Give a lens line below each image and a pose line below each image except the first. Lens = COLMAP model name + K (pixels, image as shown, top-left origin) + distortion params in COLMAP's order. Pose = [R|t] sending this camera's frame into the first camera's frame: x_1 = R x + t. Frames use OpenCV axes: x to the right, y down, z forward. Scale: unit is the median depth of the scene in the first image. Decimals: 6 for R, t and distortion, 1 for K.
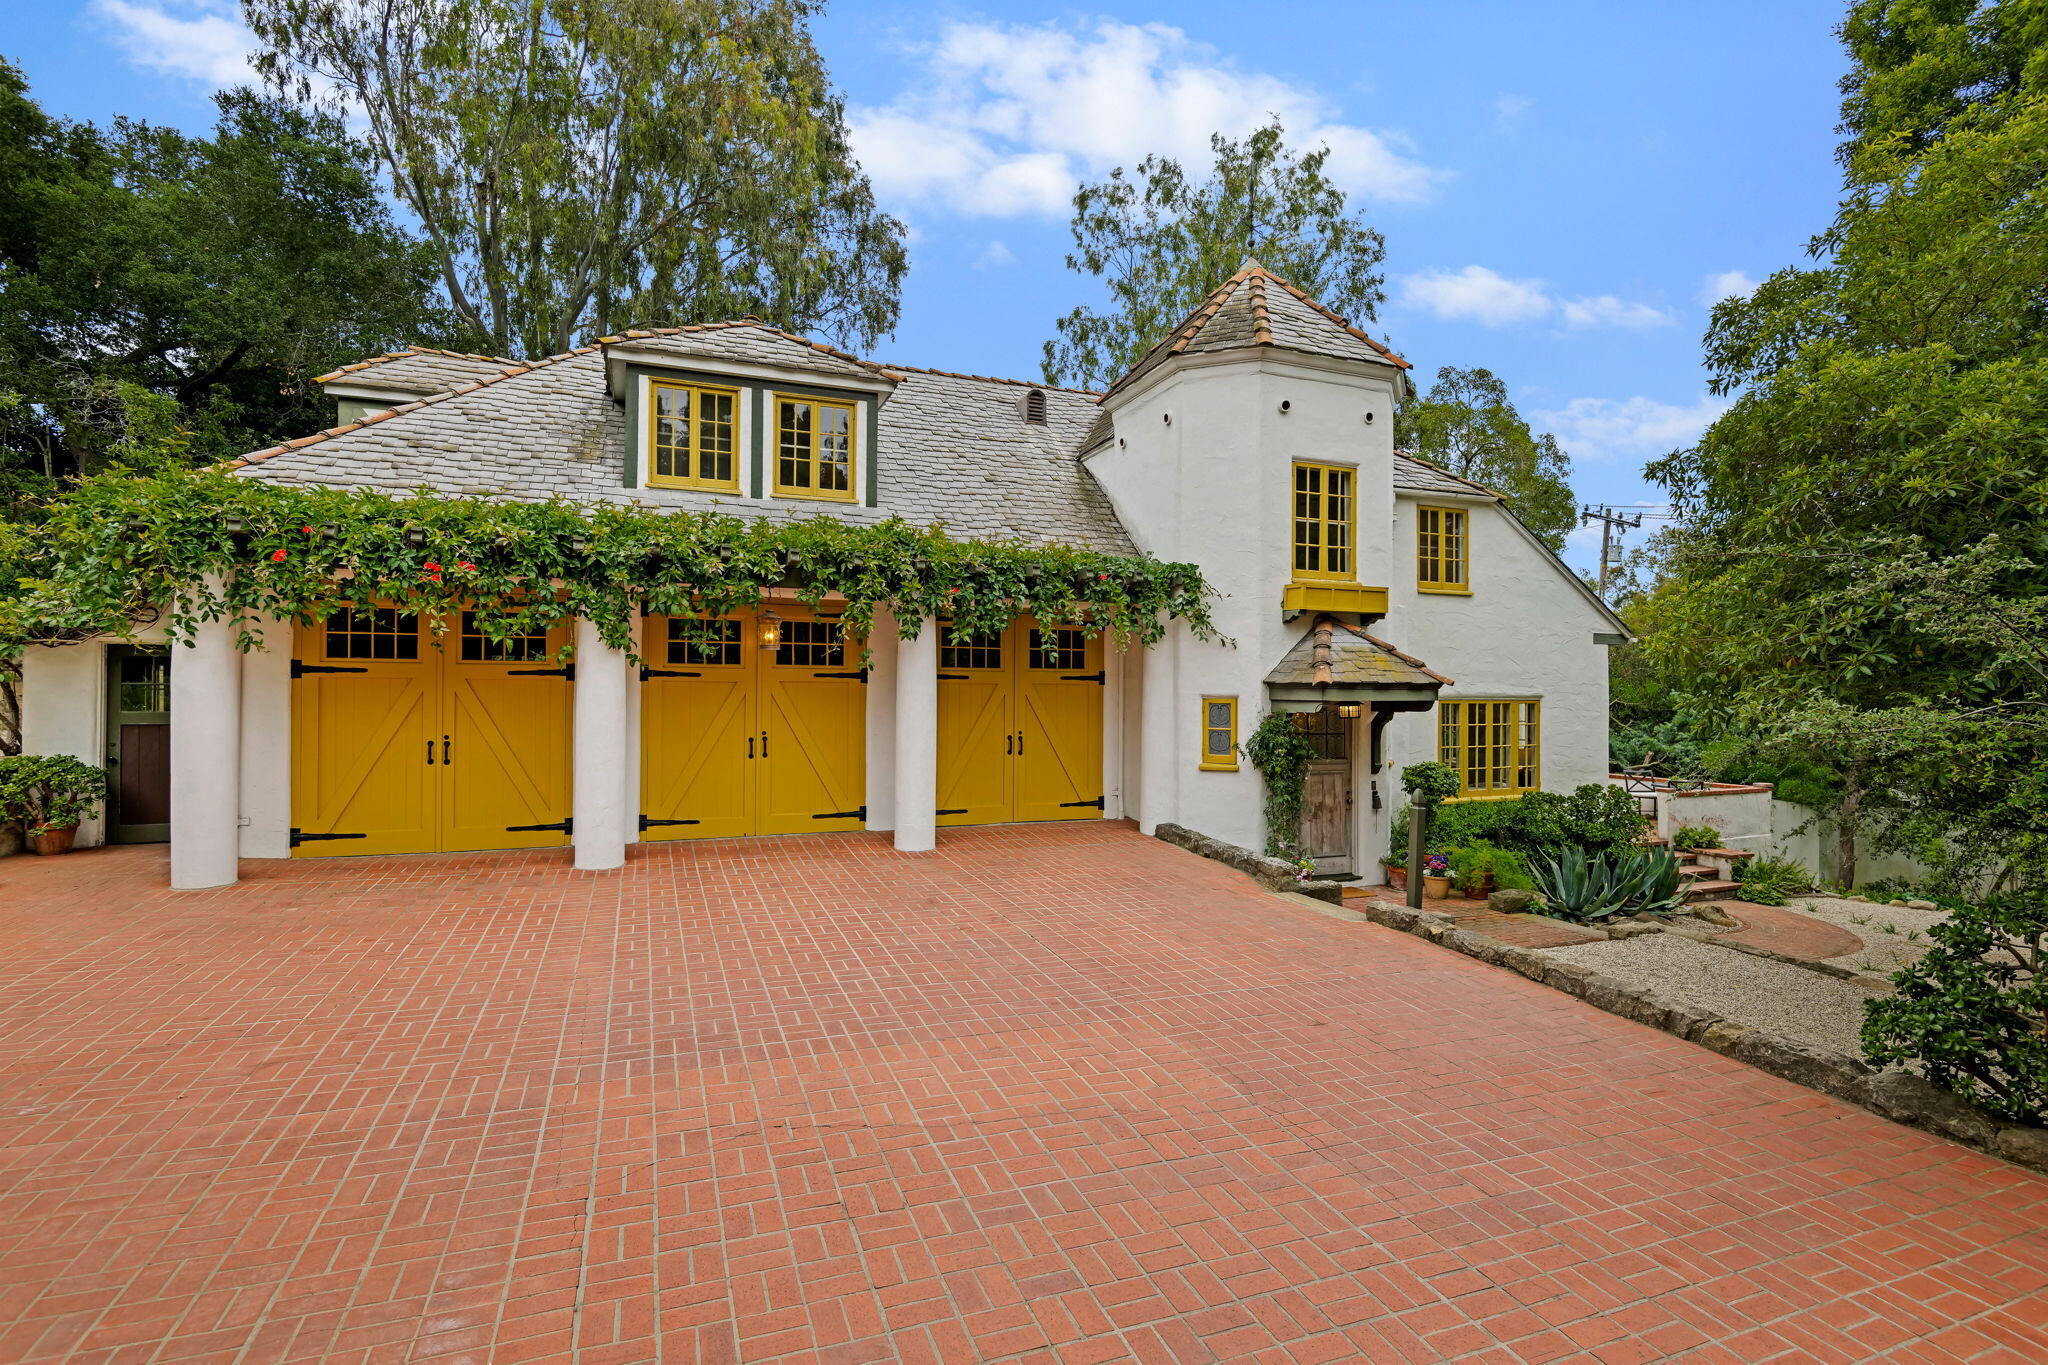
lens RADIAL K [[965.4, 0, 1025.7], [0, 965.4, 689.0], [0, 0, 1]] dist [-0.001743, -0.001241]
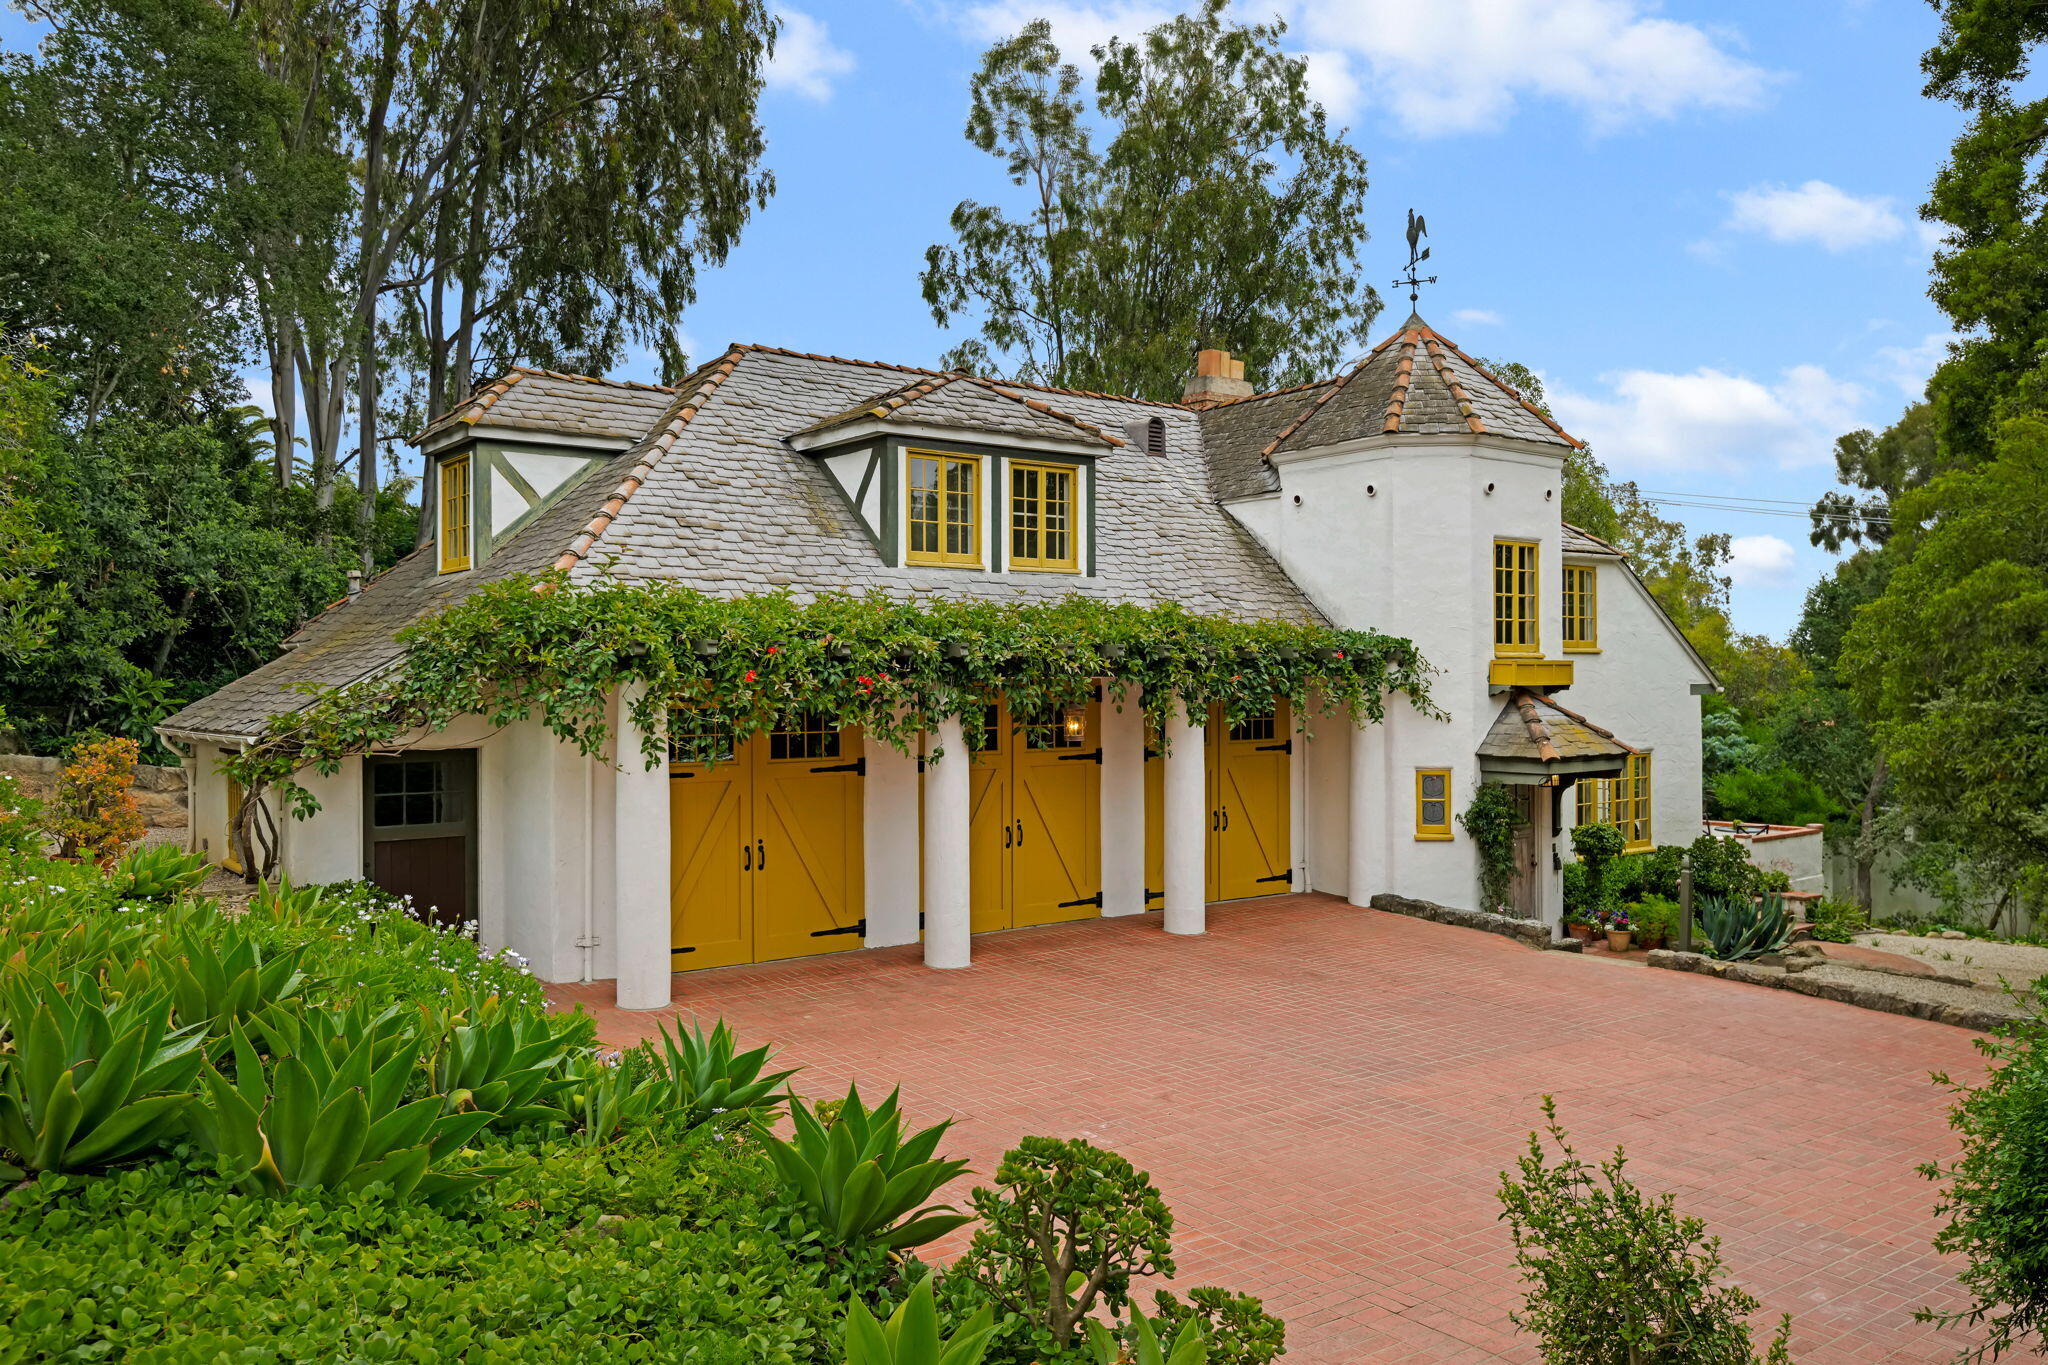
lens RADIAL K [[1571.3, 0, 1020.4], [0, 1571.3, 692.7], [0, 0, 1]] dist [-0.001834, 0.000855]
pose [[0.960752, -0.014413, 0.277032, -0.690937], [0.011392, 0.999857, 0.012513, -0.099739], [-0.277173, -0.008866, 0.960779, -0.490358]]
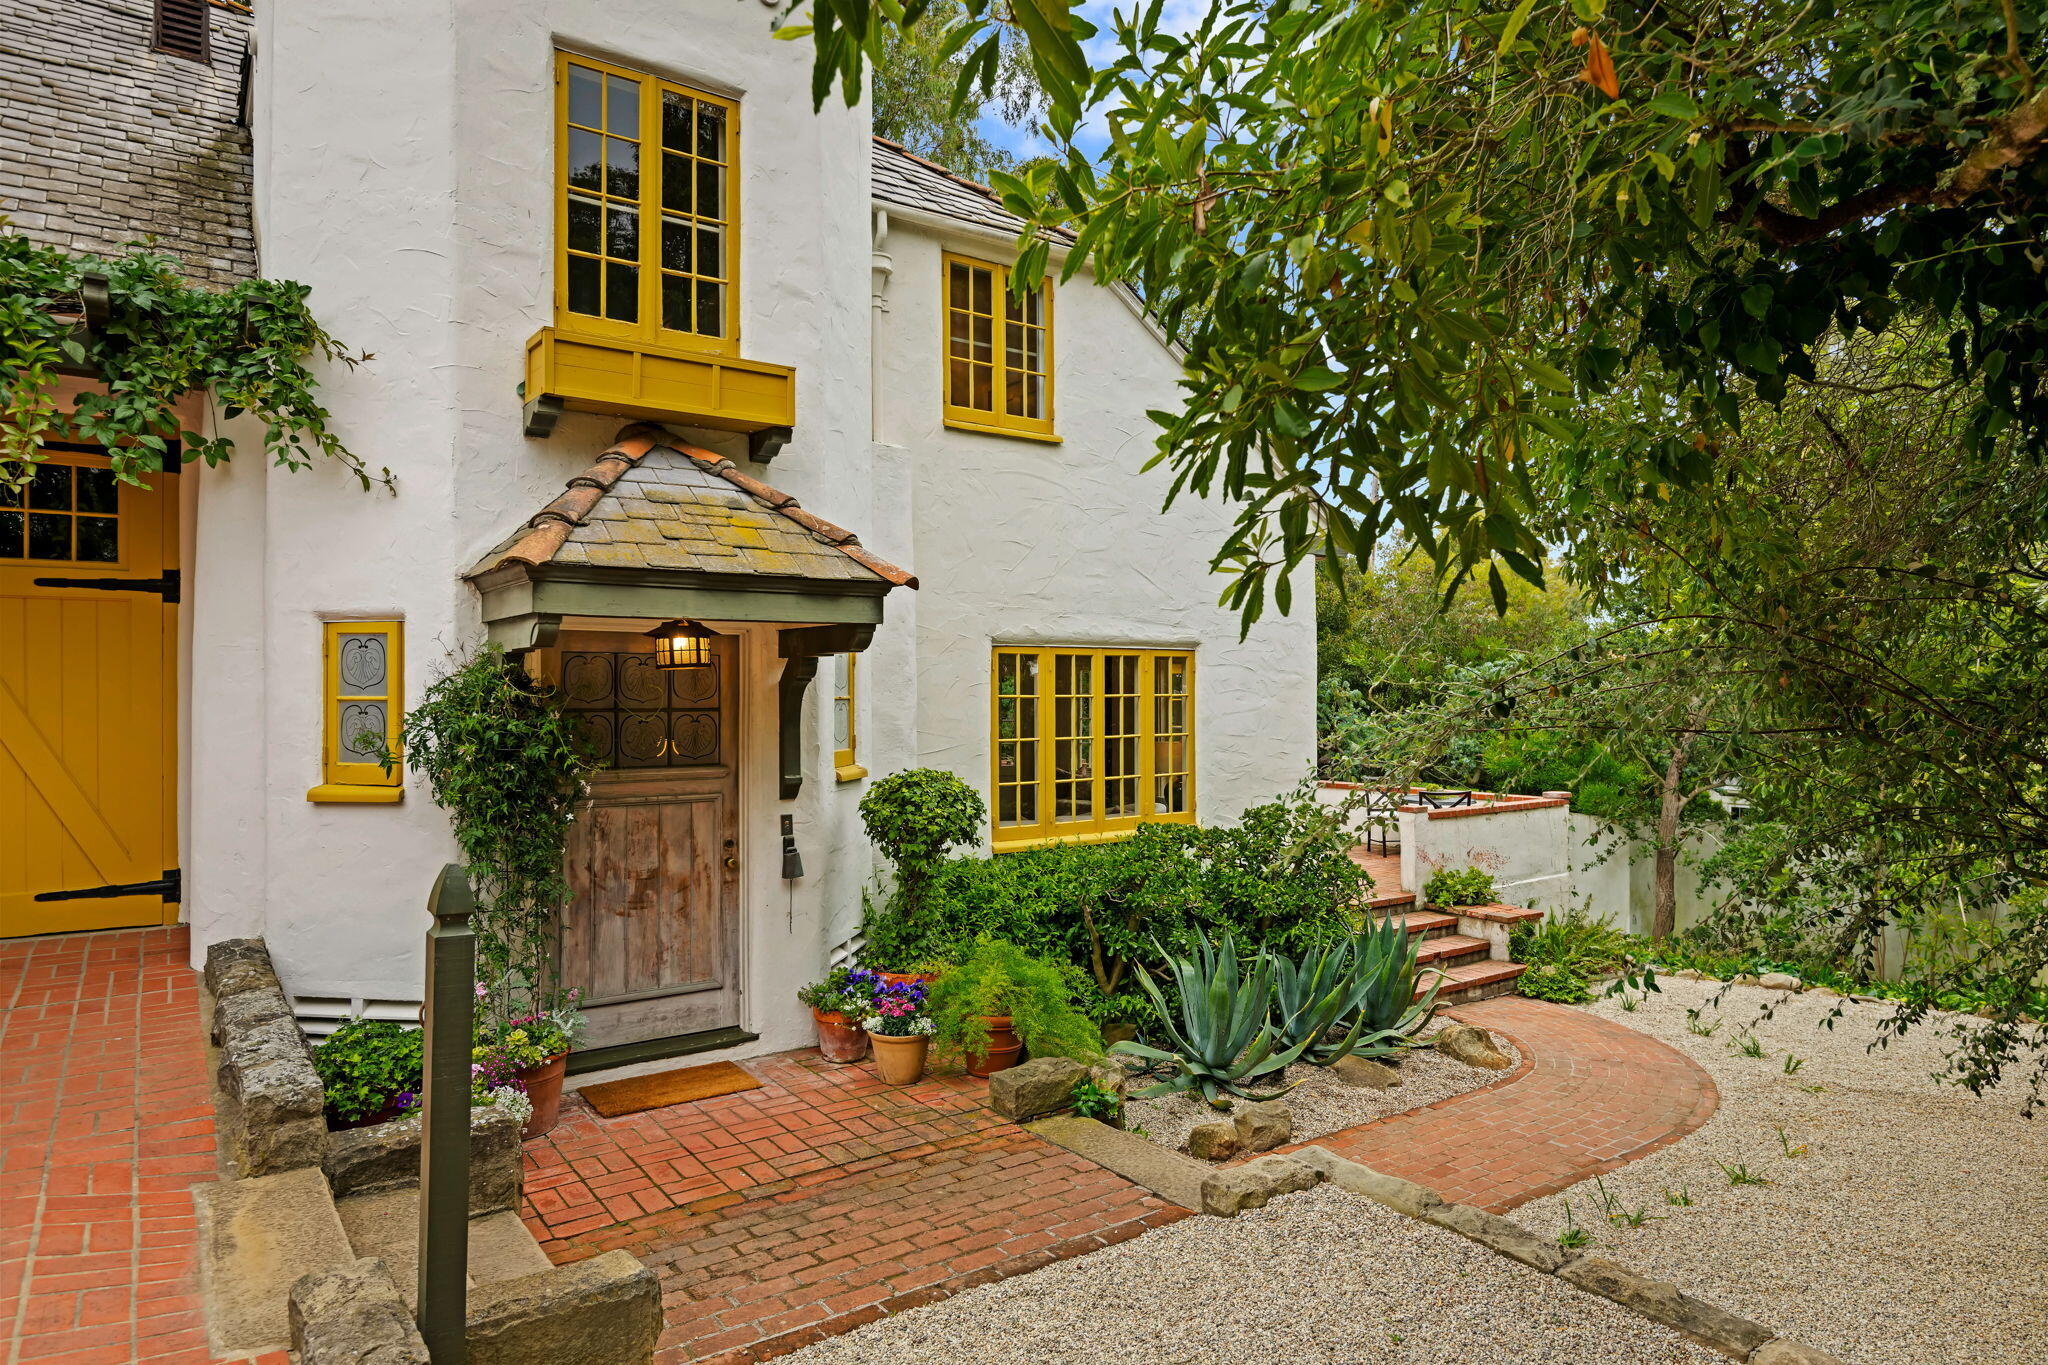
lens RADIAL K [[1237.5, 0, 1037.5], [0, 1237.5, 685.2], [0, 0, 1]] dist [-0.000473, -0.000683]
pose [[0.968721, -0.007281, 0.248047, 0.346819], [0.007900, 0.999968, -0.001500, 0.039334], [-0.248028, 0.003412, 0.968747, 0.441262]]
